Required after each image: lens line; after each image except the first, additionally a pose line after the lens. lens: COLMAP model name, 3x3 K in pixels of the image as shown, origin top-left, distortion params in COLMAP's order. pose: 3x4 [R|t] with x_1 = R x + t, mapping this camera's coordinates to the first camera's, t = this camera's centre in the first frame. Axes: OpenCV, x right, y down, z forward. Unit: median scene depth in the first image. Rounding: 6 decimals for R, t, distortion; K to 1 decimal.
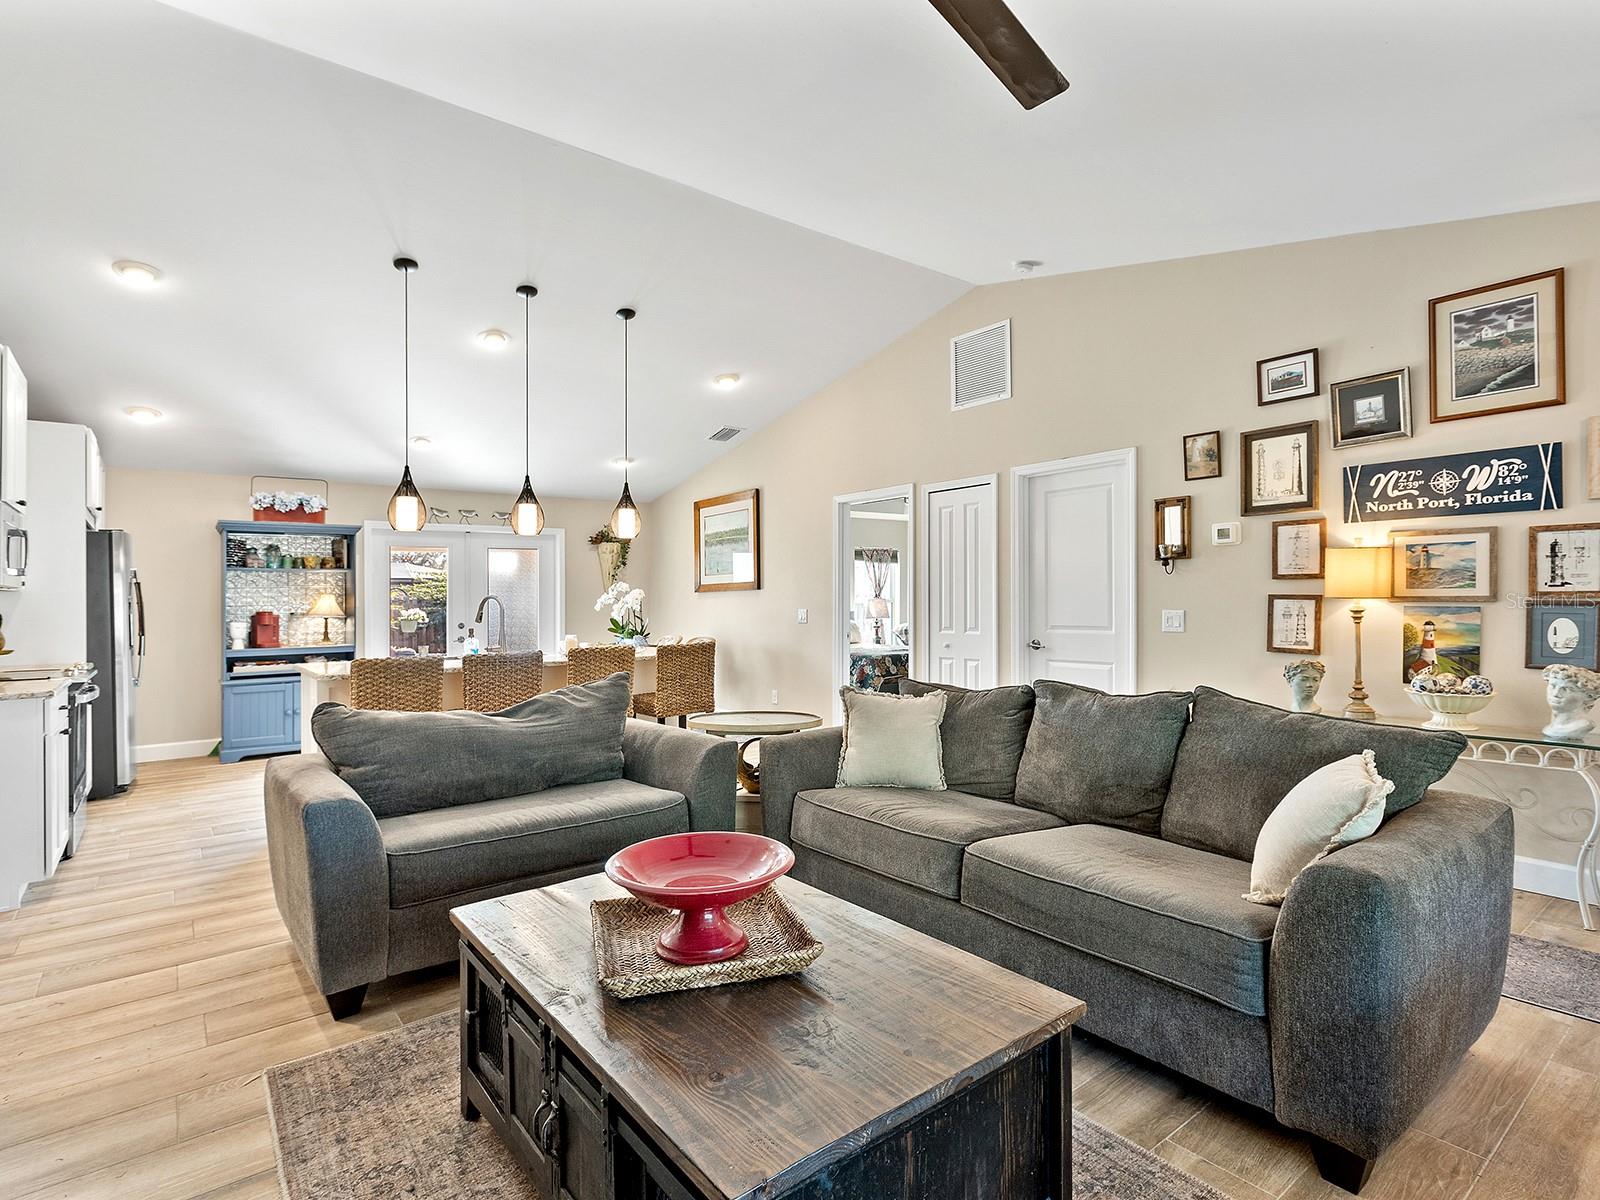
lens RADIAL K [[813.7, 0, 810.4], [0, 813.7, 598.0], [0, 0, 1]] dist [0.003047, -0.001394]
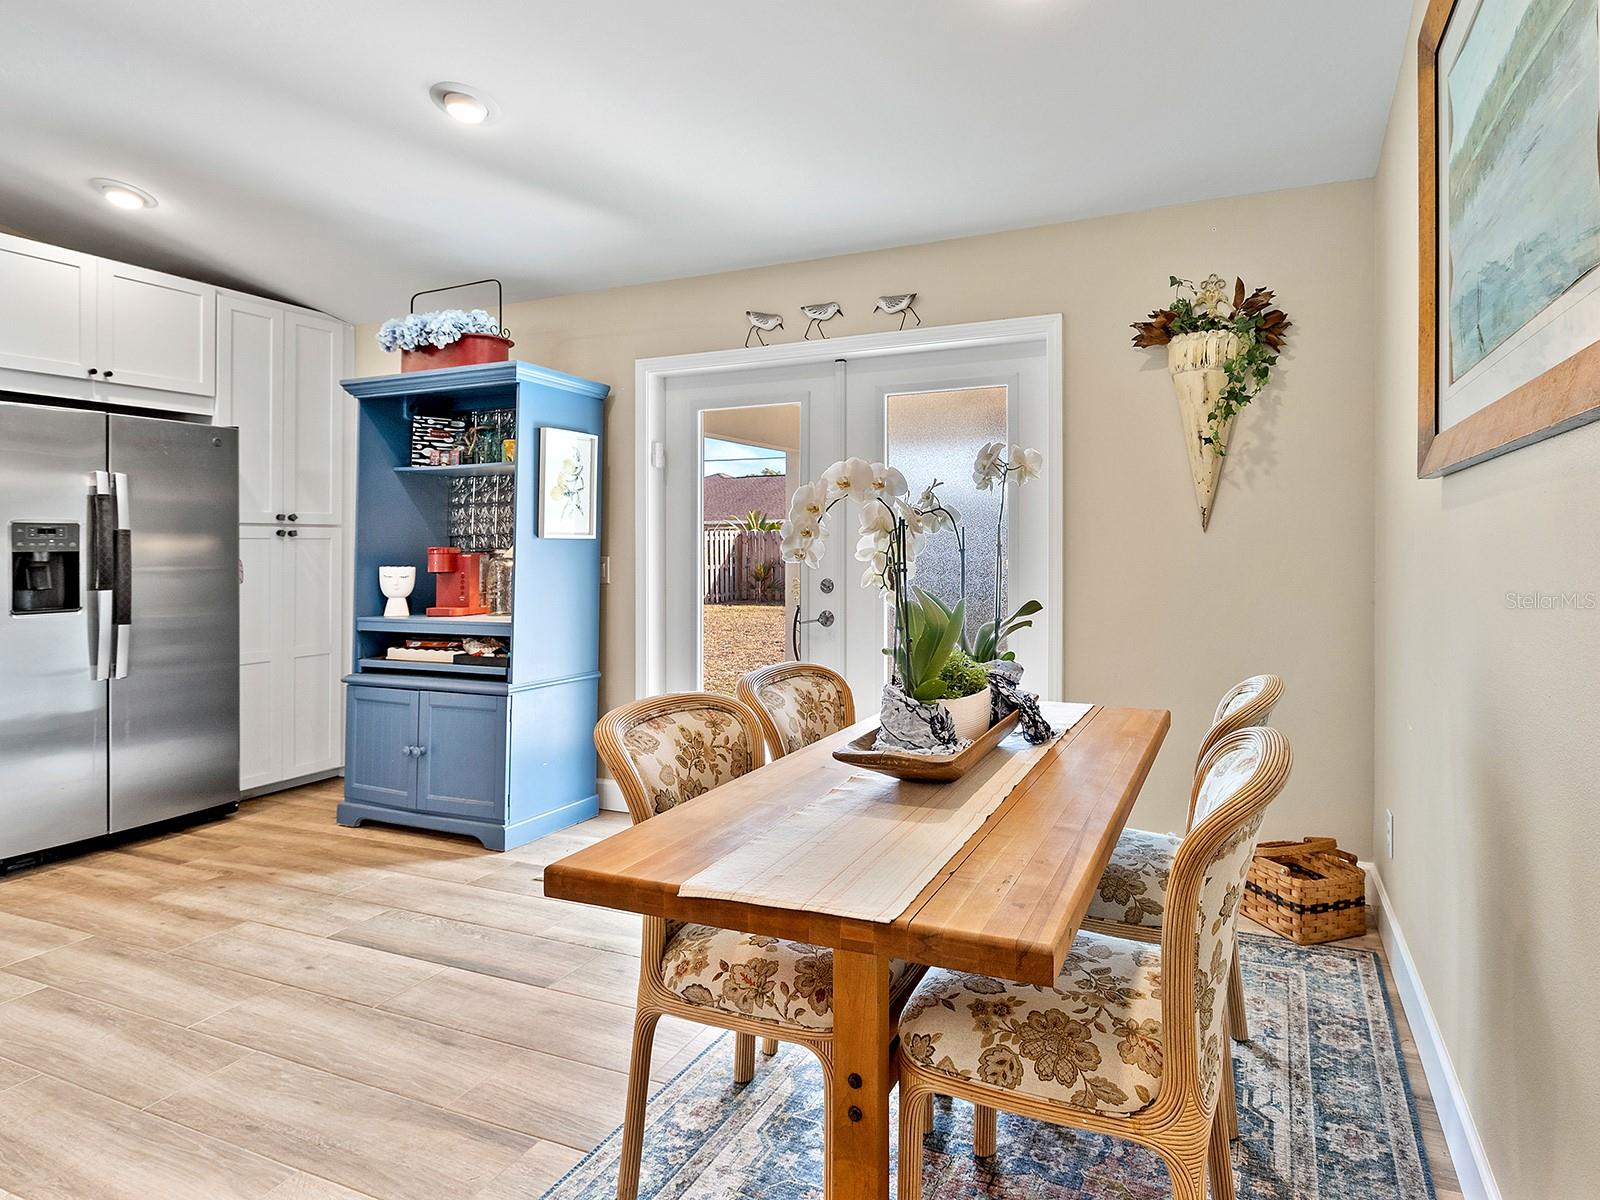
lens RADIAL K [[890.8, 0, 887.9], [0, 890.8, 539.4], [0, 0, 1]] dist [0.000406, 0.002711]
pose [[0.495498, 0.005640, -0.868591, -0.019115], [0.006109, 0.999932, 0.009978, 0.007349], [0.868587, -0.010250, 0.495430, 1.003214]]
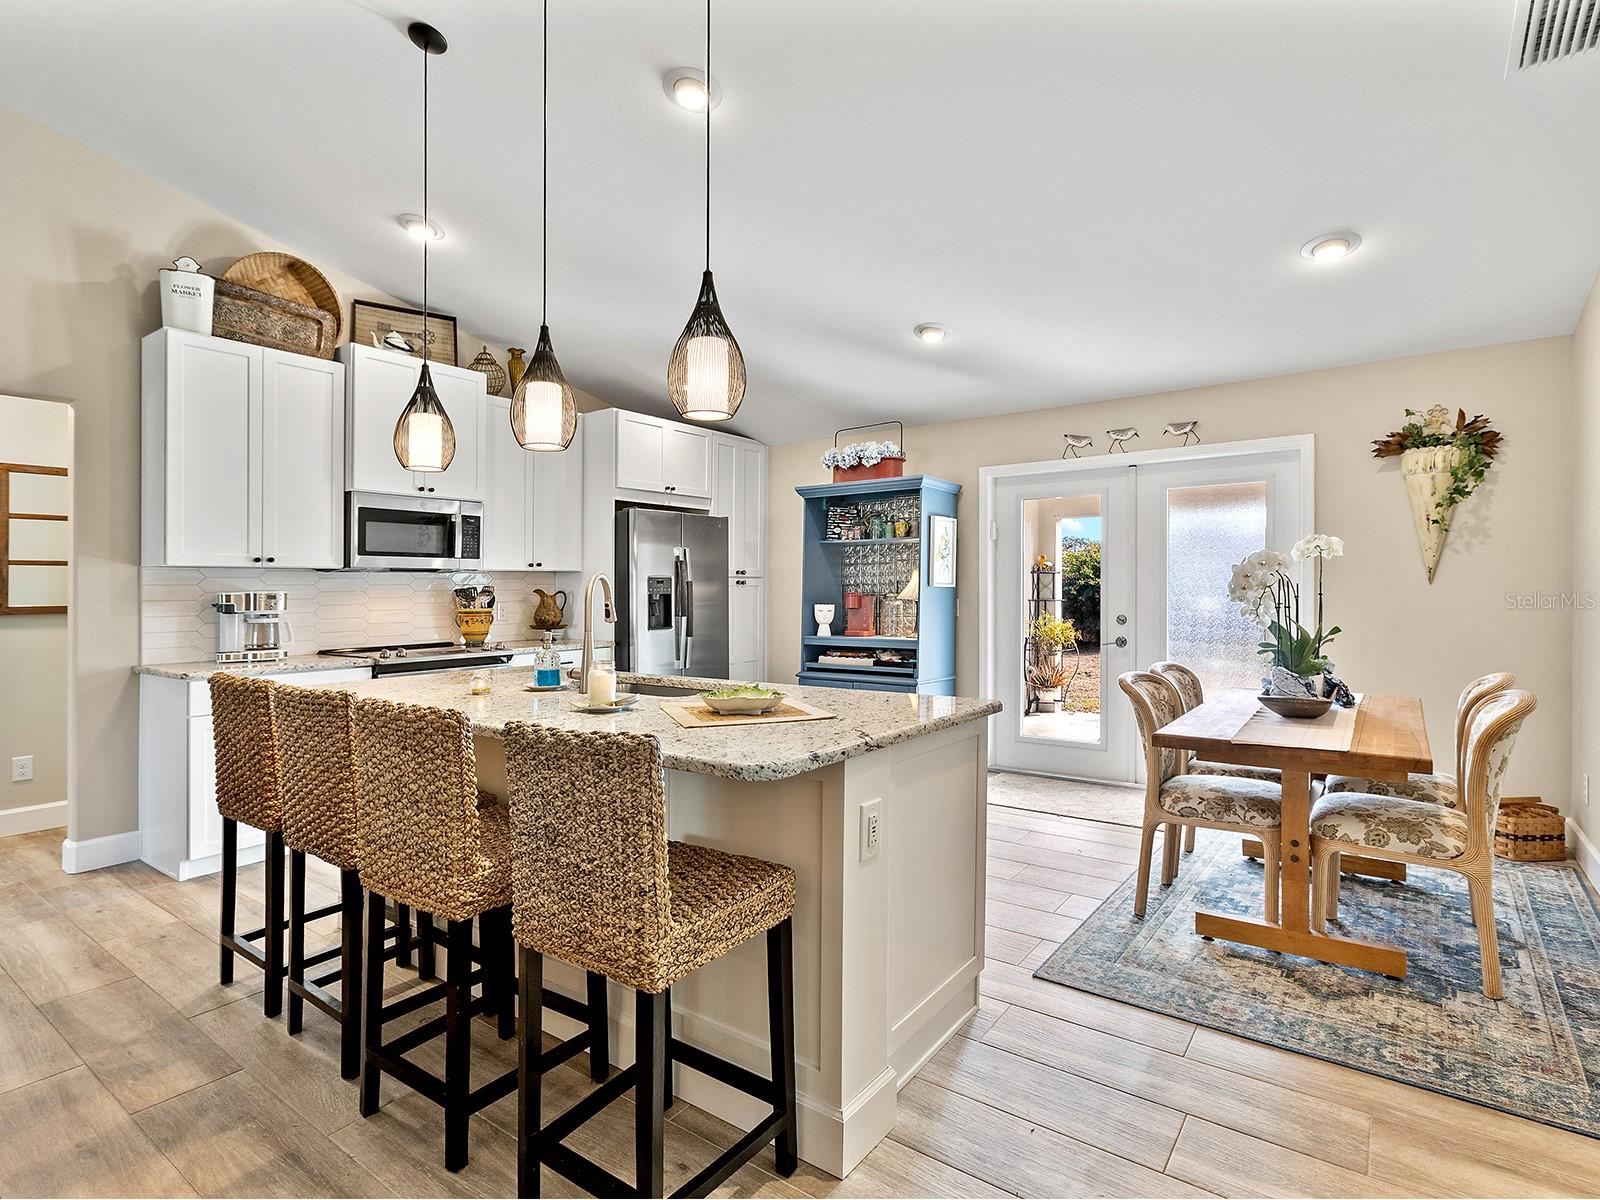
lens RADIAL K [[813.7, 0, 804.7], [0, 813.7, 584.1], [0, 0, 1]] dist [0.003047, -0.001394]
pose [[0.274511, 0.007029, -0.961558, 0.119930], [0.006719, 0.999935, 0.009228, 0.000134], [0.961561, -0.008994, 0.274445, 0.754527]]
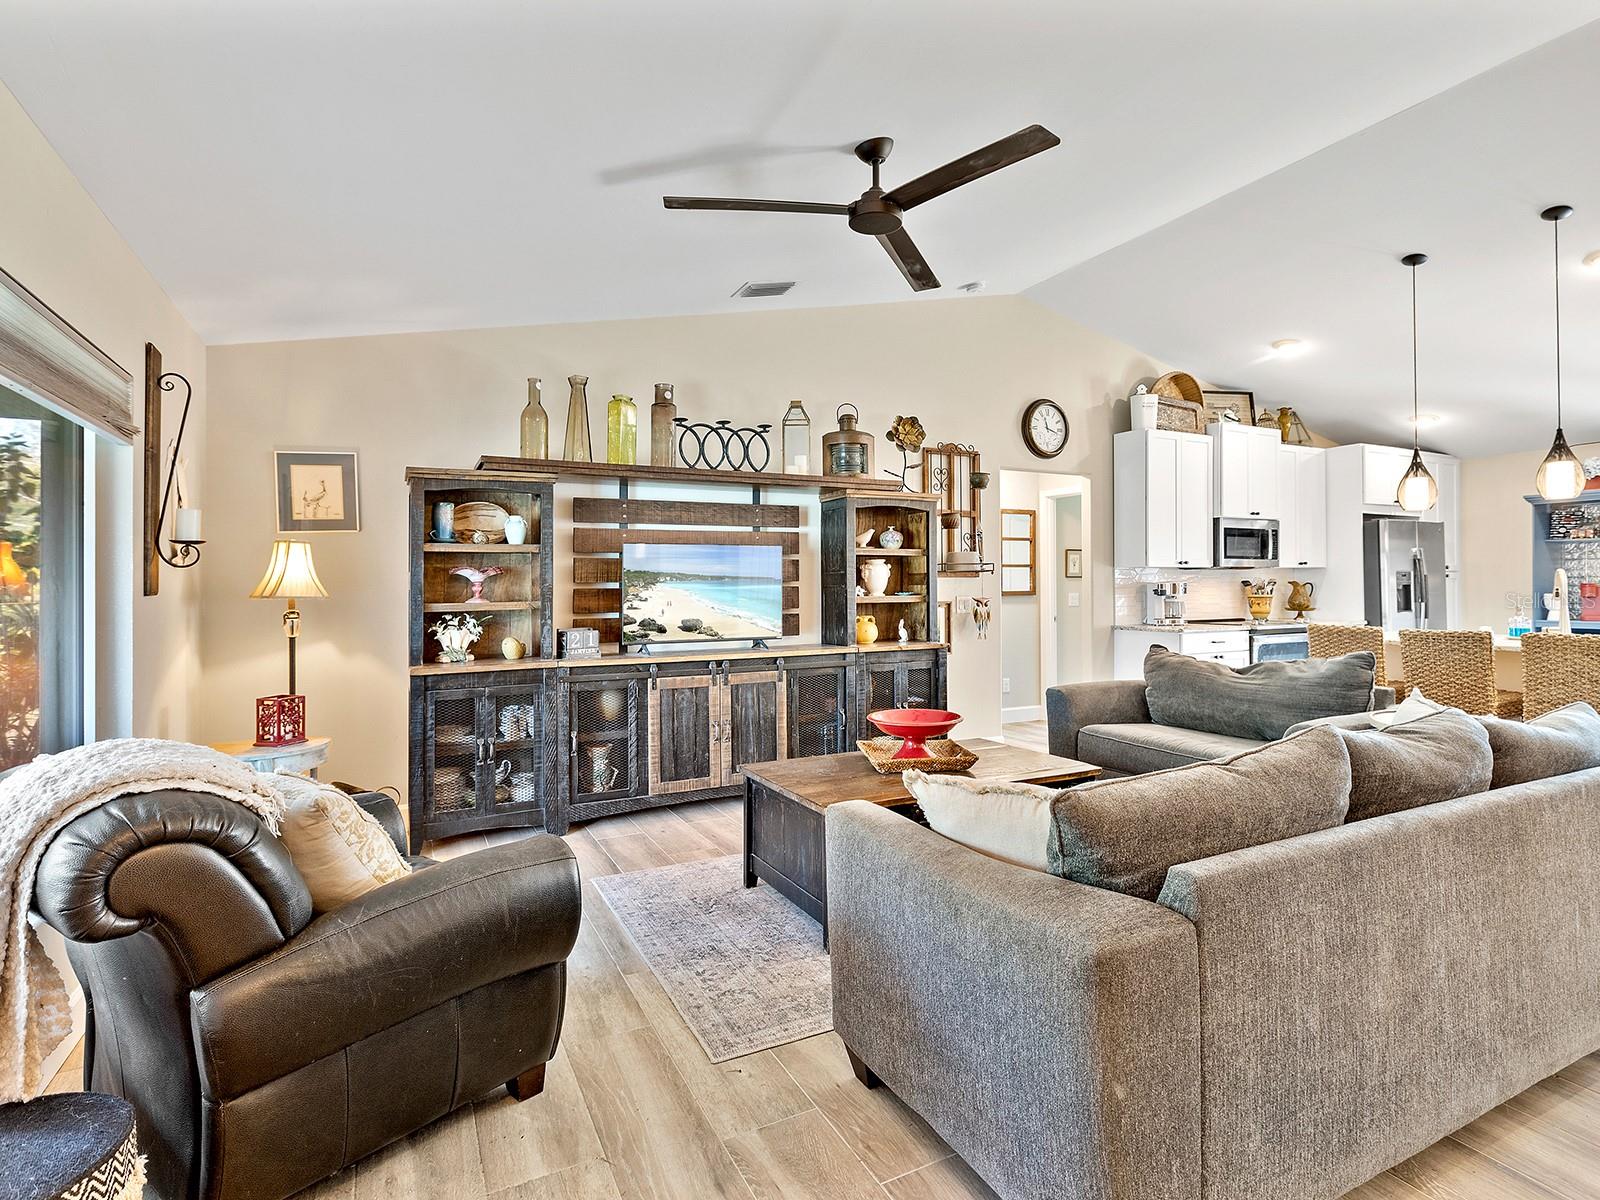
lens RADIAL K [[813.7, 0, 817.8], [0, 813.7, 565.2], [0, 0, 1]] dist [0.003047, -0.001394]
pose [[-0.186811, -0.011243, -0.982332, 0.470533], [0.013915, 0.999804, -0.014089, -0.004038], [0.982297, -0.016301, -0.186618, 0.293807]]
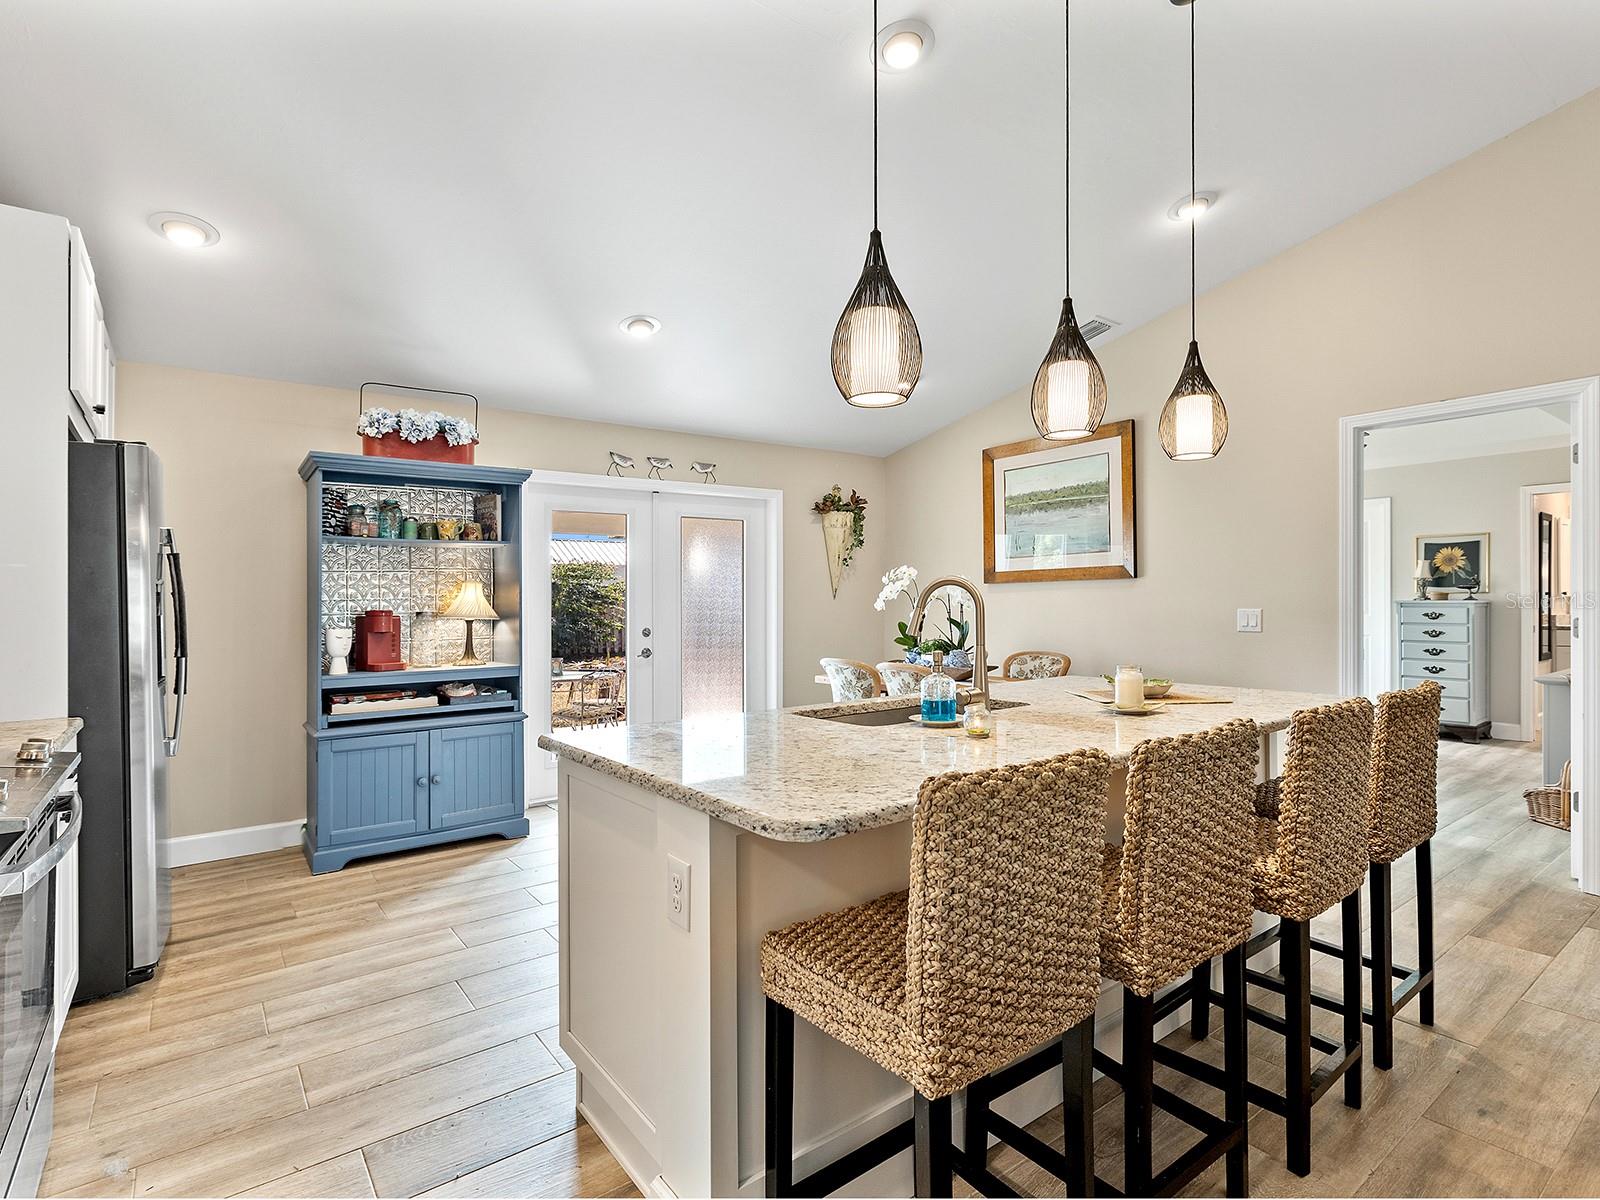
lens RADIAL K [[813.7, 0, 813.4], [0, 813.7, 597.4], [0, 0, 1]] dist [0.003047, -0.001394]
pose [[0.999884, 0.003209, -0.014863, -0.354704], [-0.003190, 0.999994, 0.001319, 0.005491], [0.014867, -0.001272, 0.999889, 0.421163]]
